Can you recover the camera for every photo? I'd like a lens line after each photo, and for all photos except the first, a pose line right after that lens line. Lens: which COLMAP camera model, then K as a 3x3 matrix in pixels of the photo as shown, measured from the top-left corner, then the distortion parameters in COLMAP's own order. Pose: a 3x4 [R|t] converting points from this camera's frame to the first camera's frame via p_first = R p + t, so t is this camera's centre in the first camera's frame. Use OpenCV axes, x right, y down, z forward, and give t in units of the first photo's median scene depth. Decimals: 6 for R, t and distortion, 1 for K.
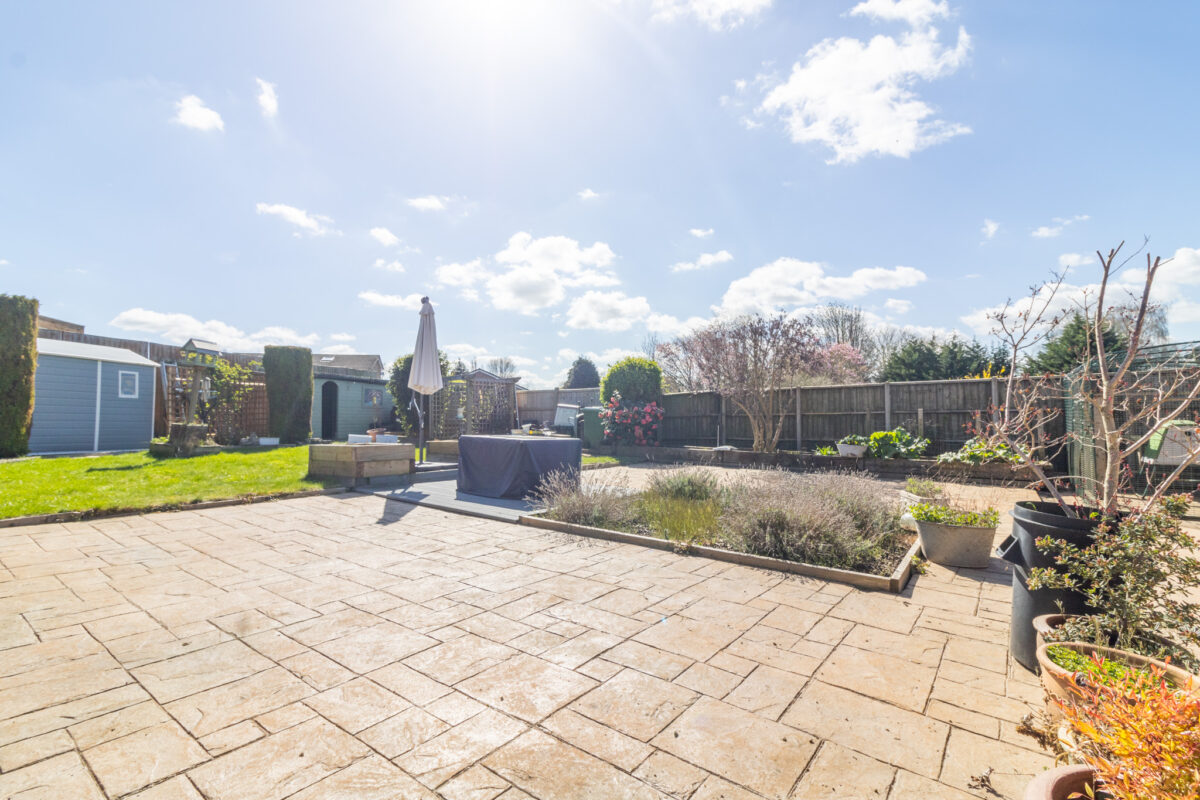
lens RADIAL K [[573.4, 0, 617.8], [0, 573.4, 391.7], [0, 0, 1]] dist [0.009918, 0.000189]
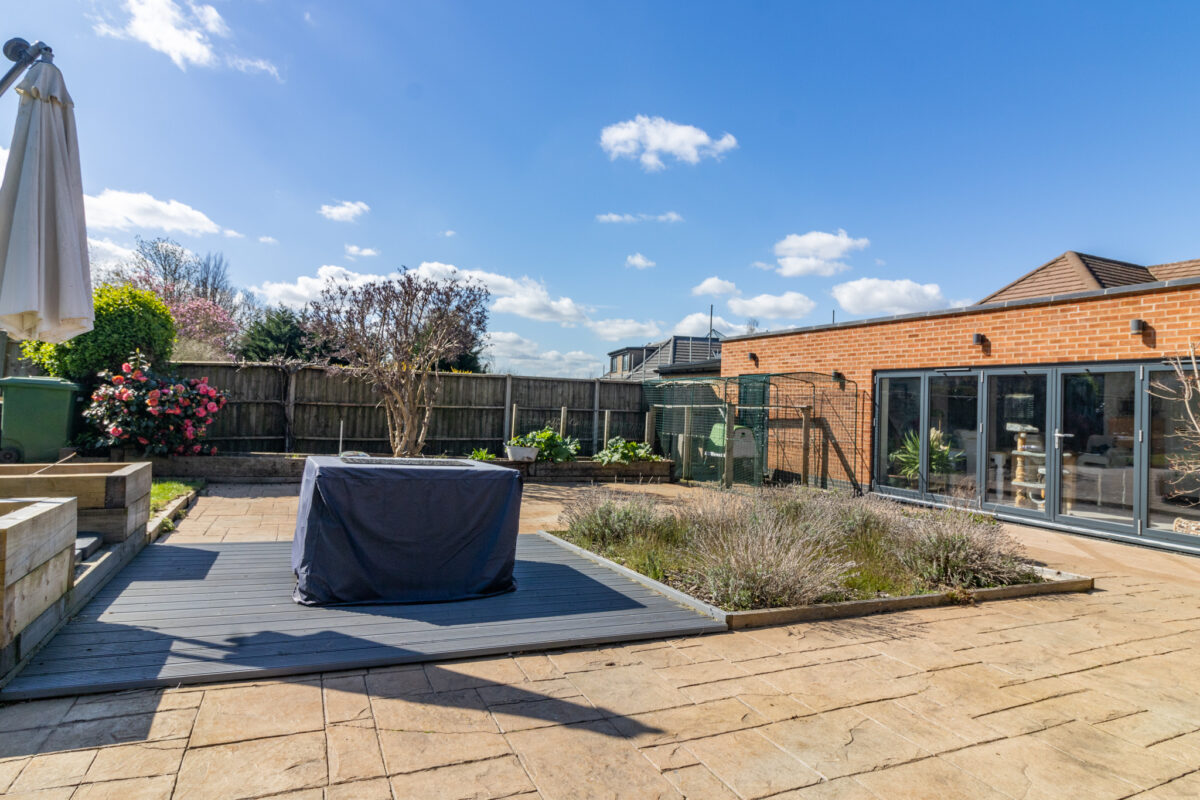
lens RADIAL K [[657.8, 0, 608.0], [0, 657.8, 389.3], [0, 0, 1]] dist [0.007116, -0.004269]
pose [[0.481644, 0.048826, 0.875006, -0.095317], [-0.077718, 0.996893, -0.012847, 0.002137], [-0.872914, -0.061816, 0.483942, 0.099337]]
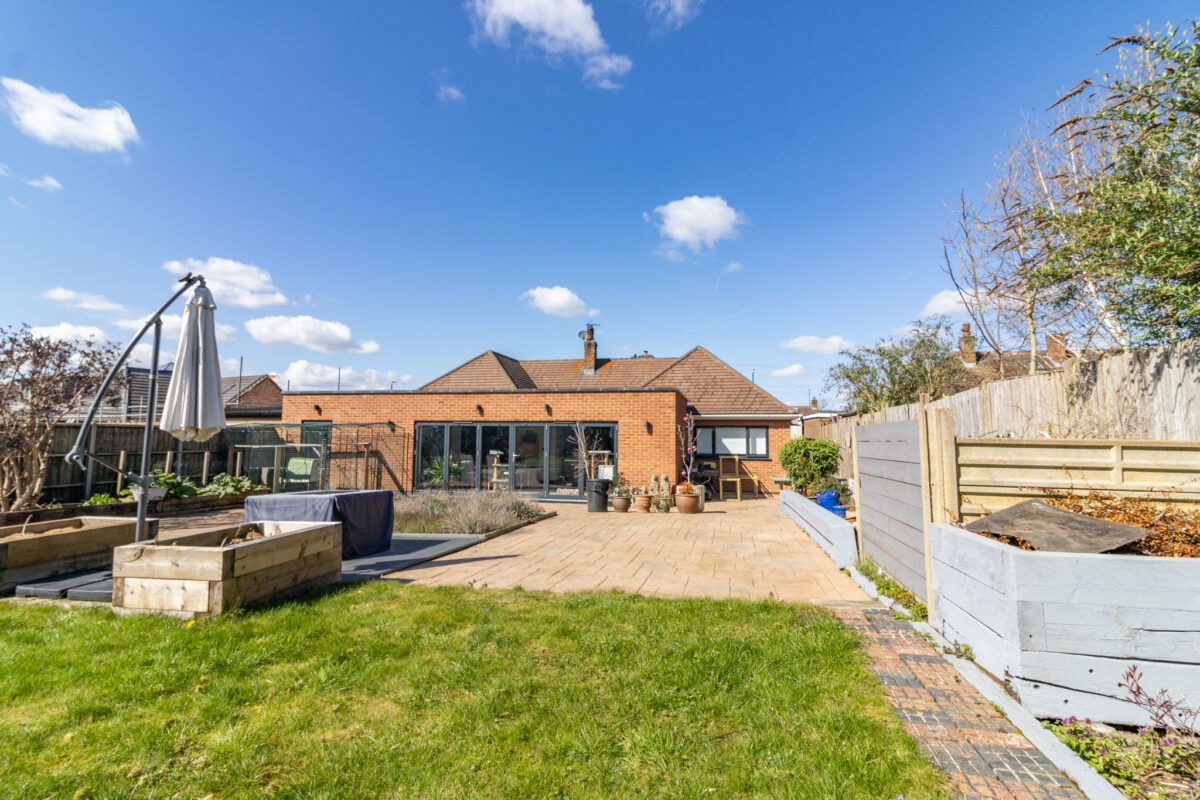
lens RADIAL K [[573.4, 0, 598.8], [0, 573.4, 388.6], [0, 0, 1]] dist [0.009918, 0.000189]
pose [[-0.398731, 0.089026, 0.912737, -0.201410], [-0.042758, 0.992390, -0.115474, 0.000657], [-0.916071, -0.085070, -0.391890, 0.165562]]
